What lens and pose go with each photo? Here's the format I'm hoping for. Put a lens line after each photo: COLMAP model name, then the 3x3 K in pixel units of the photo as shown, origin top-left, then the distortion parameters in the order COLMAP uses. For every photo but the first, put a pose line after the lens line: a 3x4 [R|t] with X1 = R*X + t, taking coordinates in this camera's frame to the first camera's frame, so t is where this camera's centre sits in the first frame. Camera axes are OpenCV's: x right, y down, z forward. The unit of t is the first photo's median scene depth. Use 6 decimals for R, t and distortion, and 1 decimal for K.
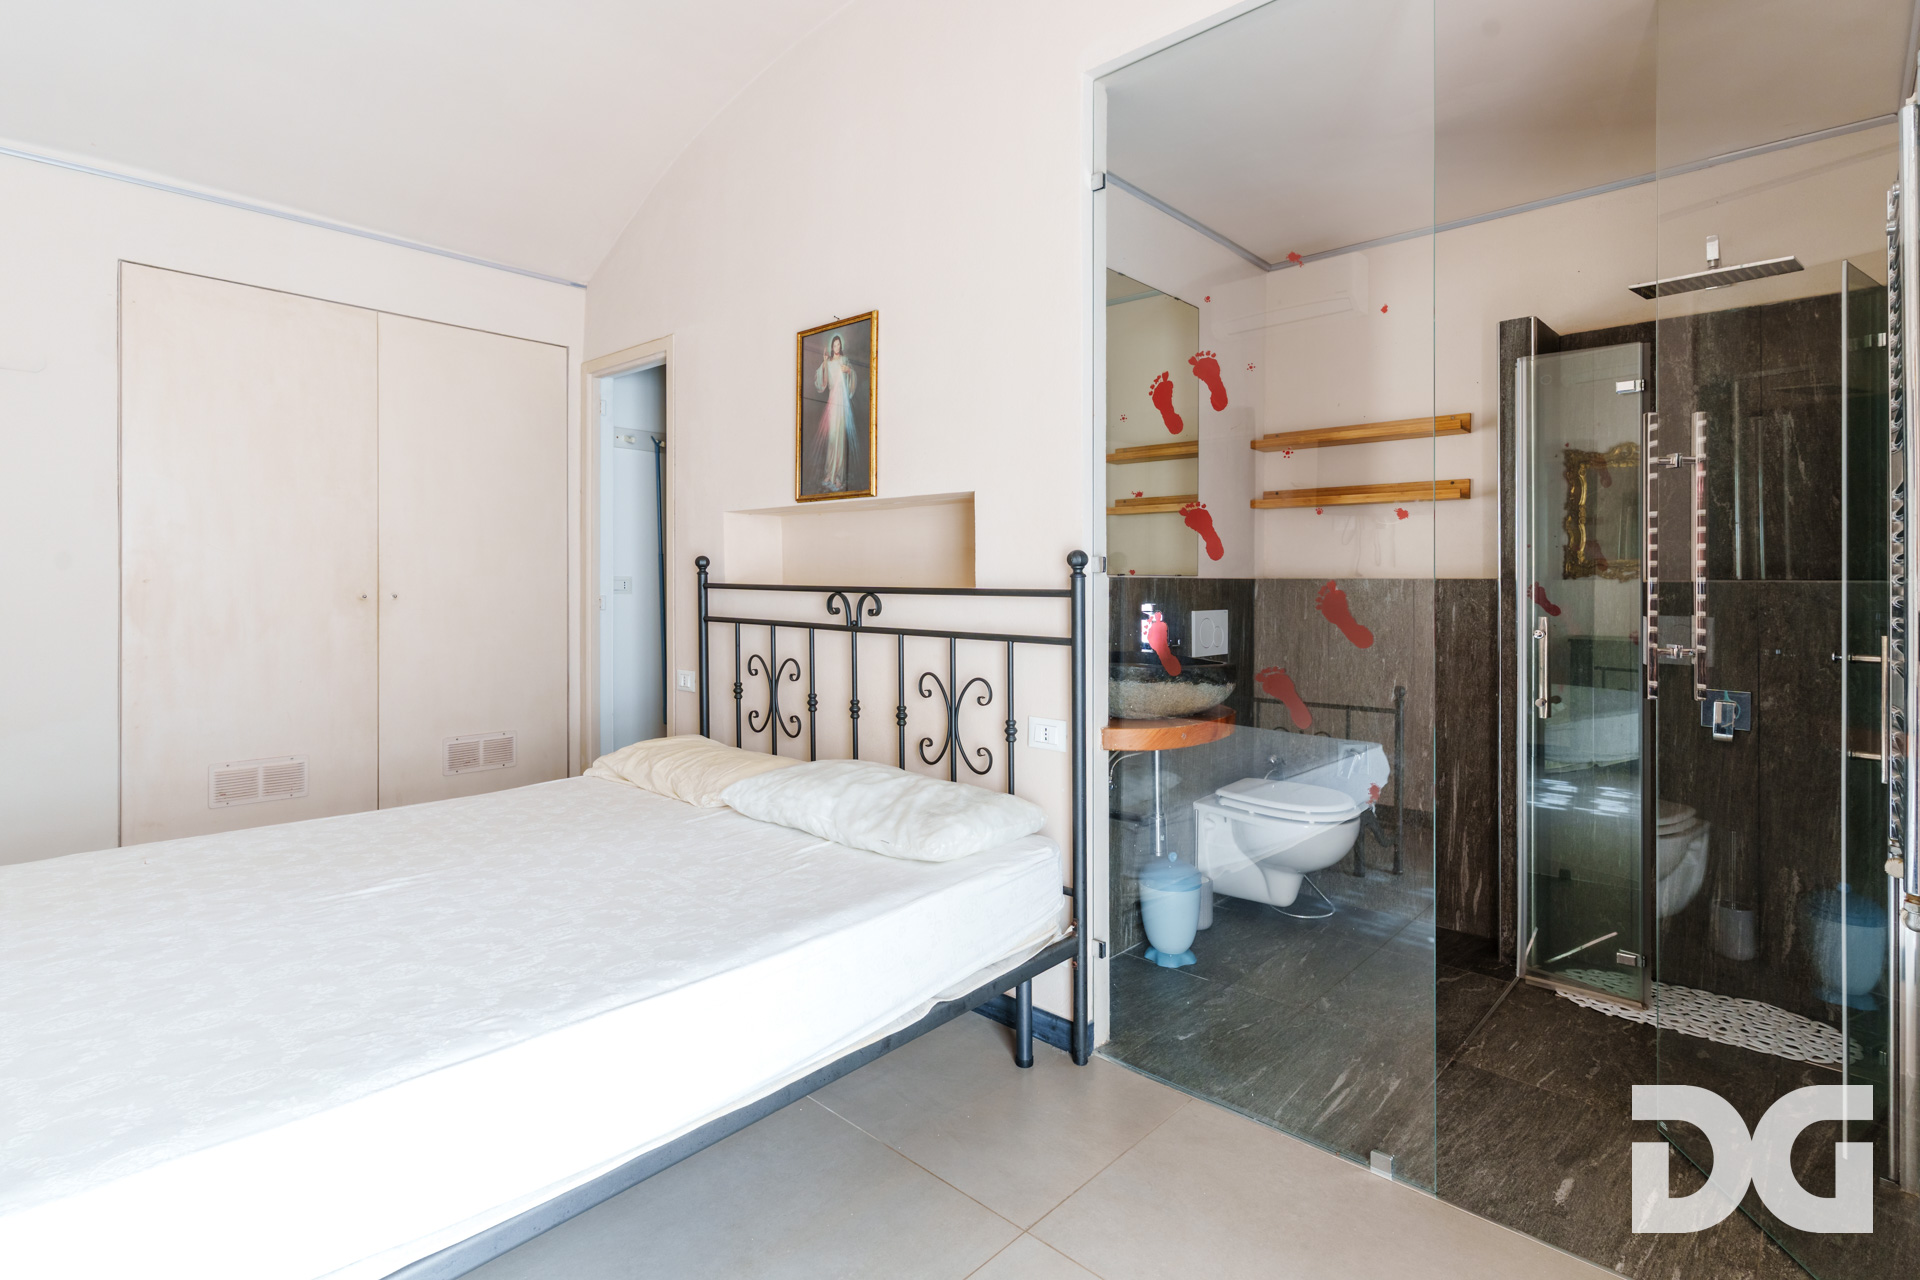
lens RADIAL K [[937.5, 0, 953.2], [0, 937.5, 585.0], [0, 0, 1]] dist [-0.000588, 0.001005]
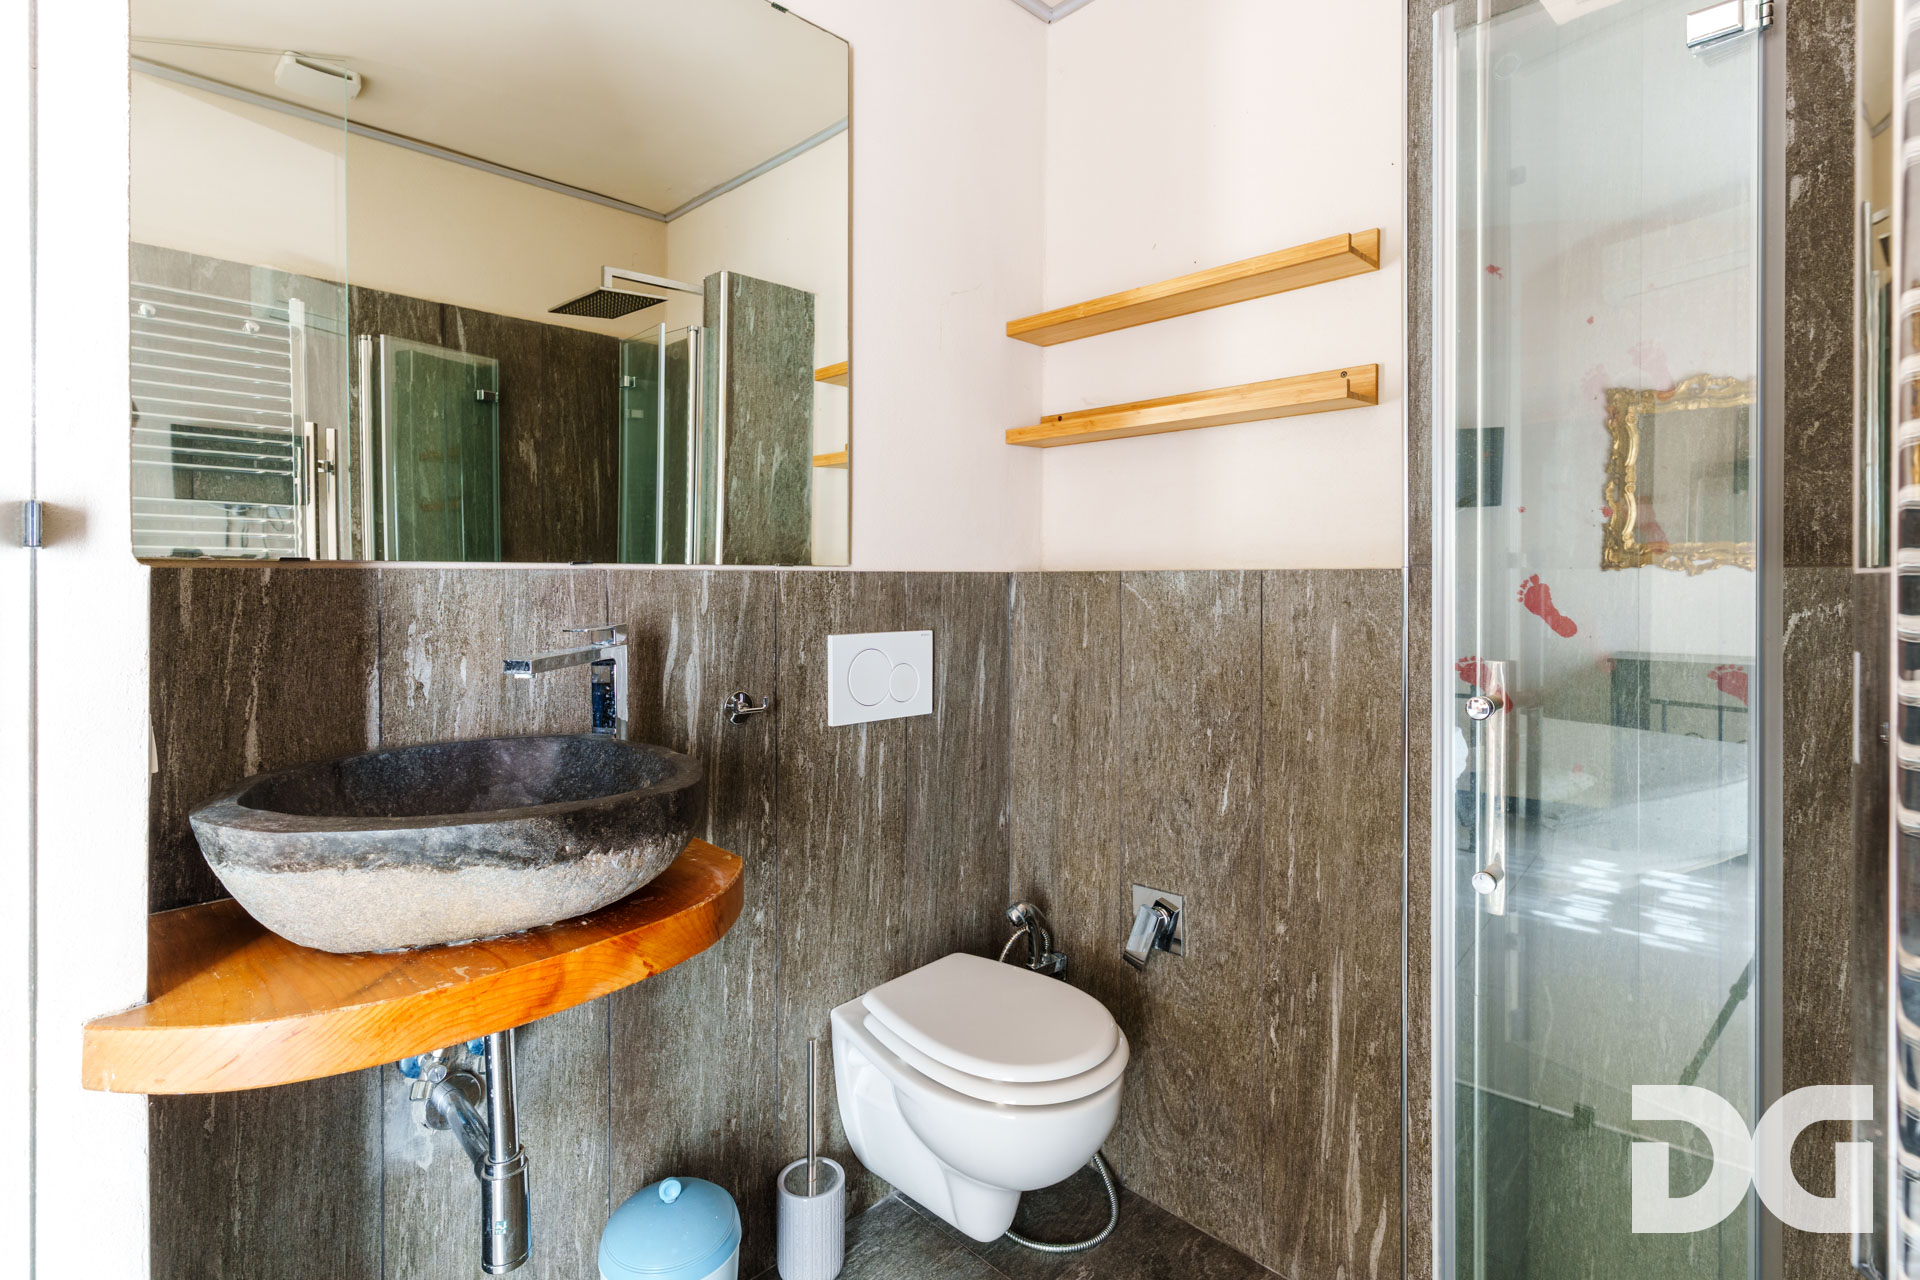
lens RADIAL K [[937.5, 0, 967.2], [0, 937.5, 592.1], [0, 0, 1]] dist [-0.000588, 0.001005]
pose [[0.999398, -0.003899, -0.034468, 0.347636], [0.004179, 0.999959, 0.008049, 0.000548], [0.034435, -0.008188, 0.999373, 0.493810]]
